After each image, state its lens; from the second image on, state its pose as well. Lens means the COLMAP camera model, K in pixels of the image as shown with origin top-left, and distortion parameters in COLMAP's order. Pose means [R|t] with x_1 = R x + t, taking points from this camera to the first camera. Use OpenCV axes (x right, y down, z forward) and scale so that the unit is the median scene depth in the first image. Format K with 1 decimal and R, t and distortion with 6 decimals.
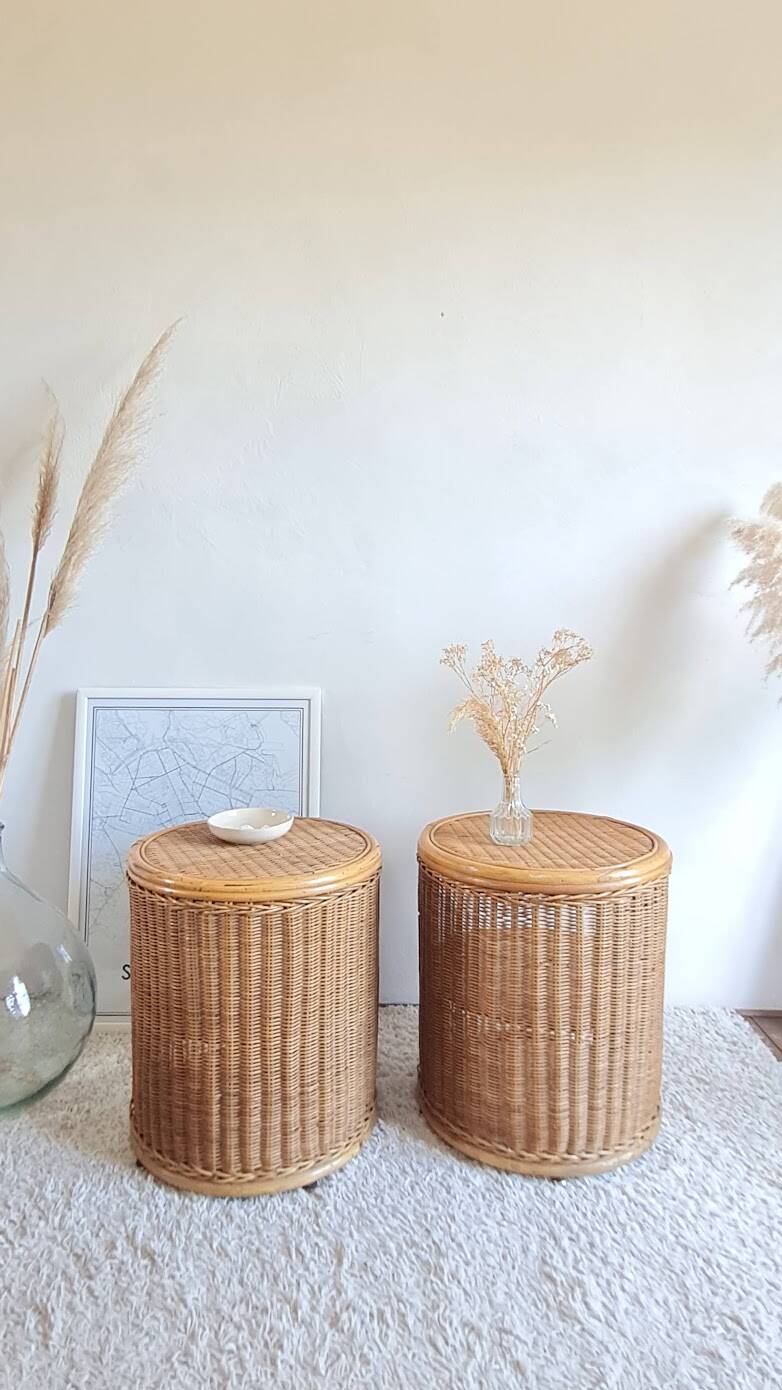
lens RADIAL K [[799.9, 0, 371.3], [0, 799.9, 681.0], [0, 0, 1]] dist [0.005840, -0.003842]
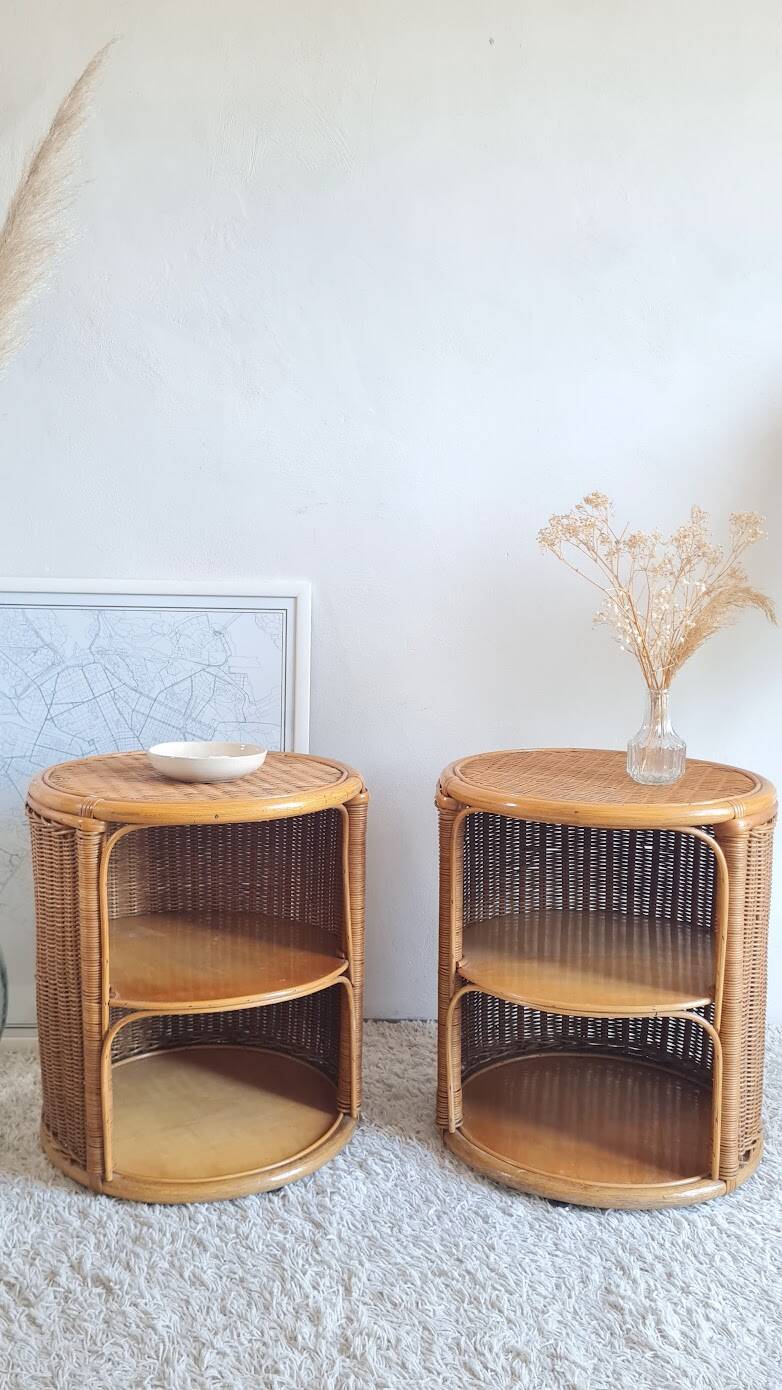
lens RADIAL K [[1243.7, 0, 376.1], [0, 1243.7, 696.7], [0, 0, 1]] dist [0.042071, -0.043188]
pose [[0.999810, 0.009226, 0.017194, -0.034240], [-0.010232, 0.998182, 0.059393, 0.065902], [-0.016615, -0.059557, 0.998087, -0.166716]]
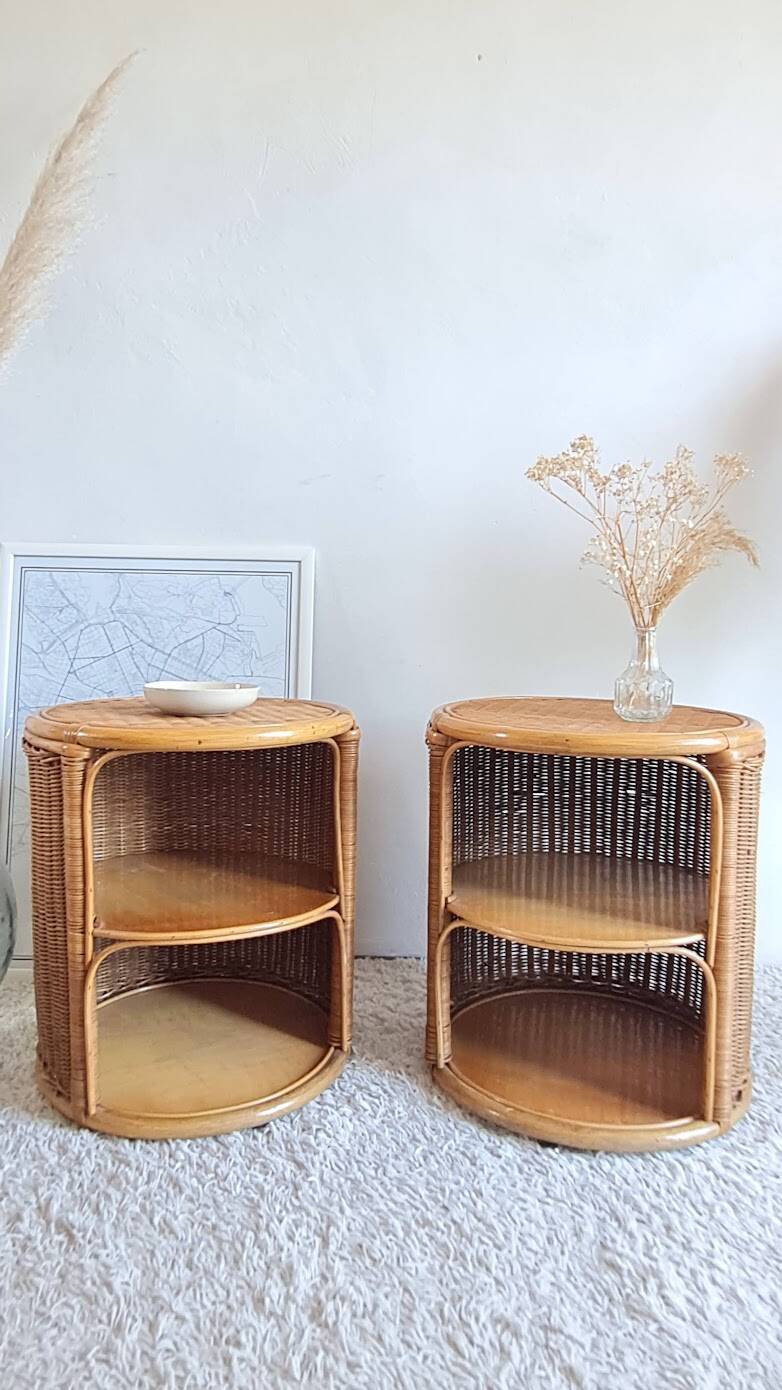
lens RADIAL K [[937.7, 0, 377.3], [0, 937.7, 673.0], [0, 0, 1]] dist [0.002275, -0.000990]
pose [[0.999892, 0.014267, -0.003398, 0.003350], [-0.014223, 0.999820, 0.012595, 0.172634], [0.003577, -0.012545, 0.999915, 0.132881]]
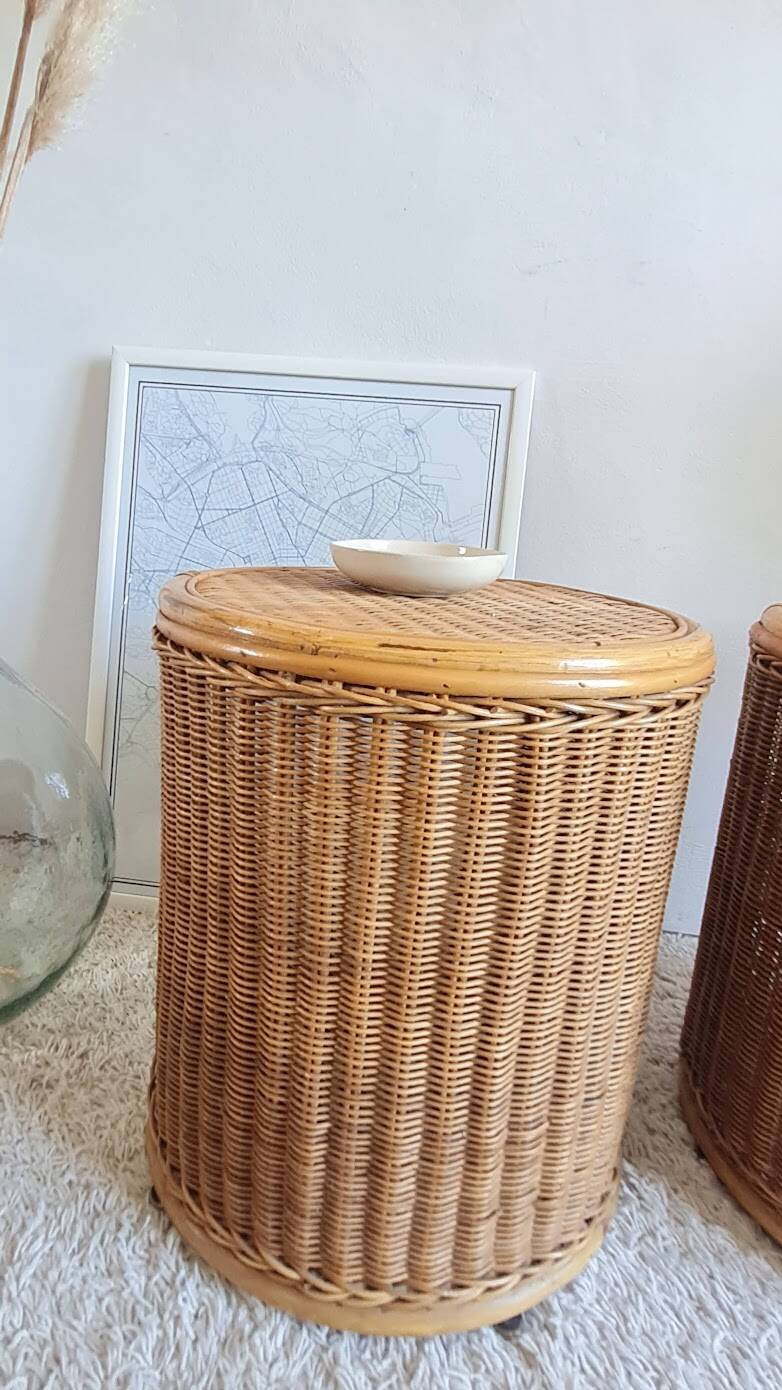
lens RADIAL K [[799.9, 0, 367.3], [0, 799.9, 682.5], [0, 0, 1]] dist [0.005840, -0.003842]
pose [[0.989189, 0.095030, -0.111686, -0.139995], [-0.076117, 0.983710, 0.162852, 0.204188], [0.125343, -0.152590, 0.980309, 0.603202]]
